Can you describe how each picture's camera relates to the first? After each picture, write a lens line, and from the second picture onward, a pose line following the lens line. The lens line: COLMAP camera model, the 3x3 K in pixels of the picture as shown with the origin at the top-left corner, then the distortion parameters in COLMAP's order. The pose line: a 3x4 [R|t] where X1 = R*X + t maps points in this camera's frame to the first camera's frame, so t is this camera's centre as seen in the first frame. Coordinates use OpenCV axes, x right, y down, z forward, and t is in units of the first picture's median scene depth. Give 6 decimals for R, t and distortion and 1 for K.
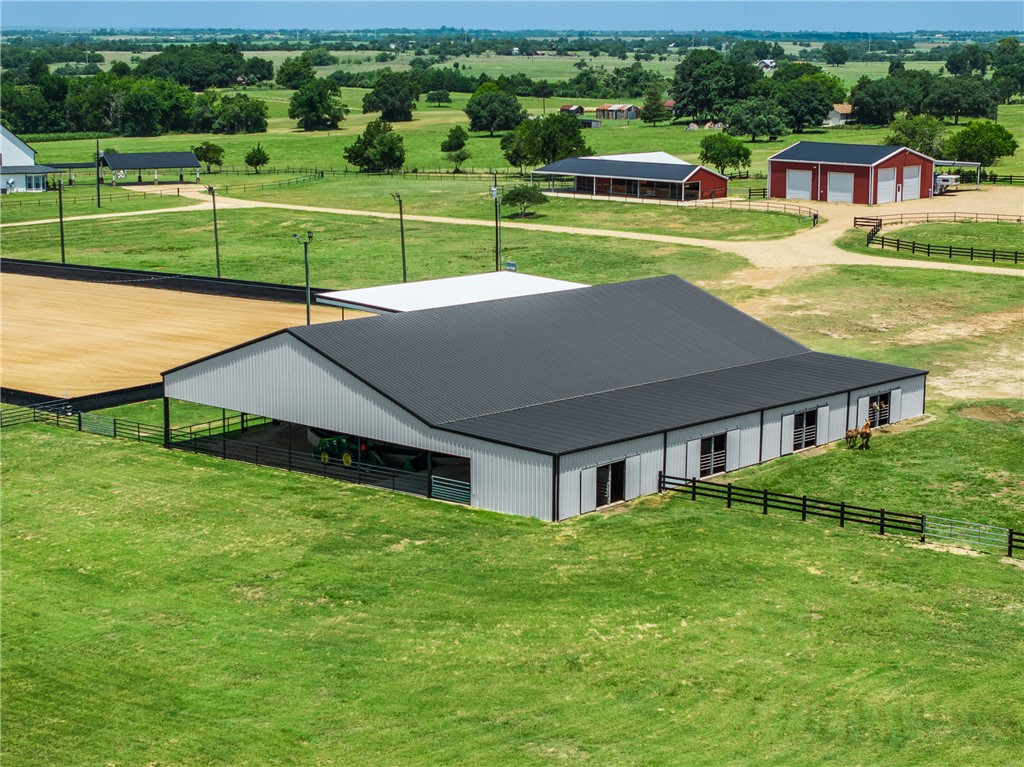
lens RADIAL K [[2052.5, 0, 512.1], [0, 2052.5, 383.4], [0, 0, 1]] dist [-0.052316, 0.000000]
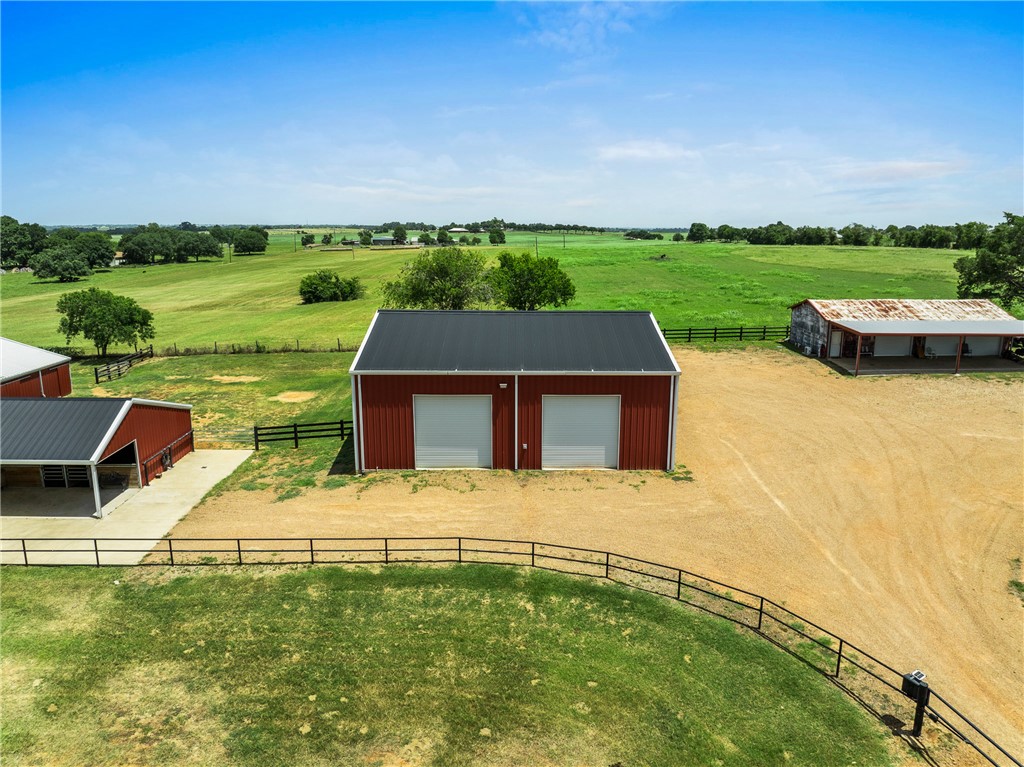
lens RADIAL K [[719.3, 0, 511.5], [0, 719.3, 381.0], [0, 0, 1]] dist [-0.012953, -0.003071]
pose [[0.753819, -0.145721, 0.640720, 0.030853], [0.116822, 0.989286, 0.087553, -0.057403], [-0.646614, 0.008851, 0.762766, 0.435800]]
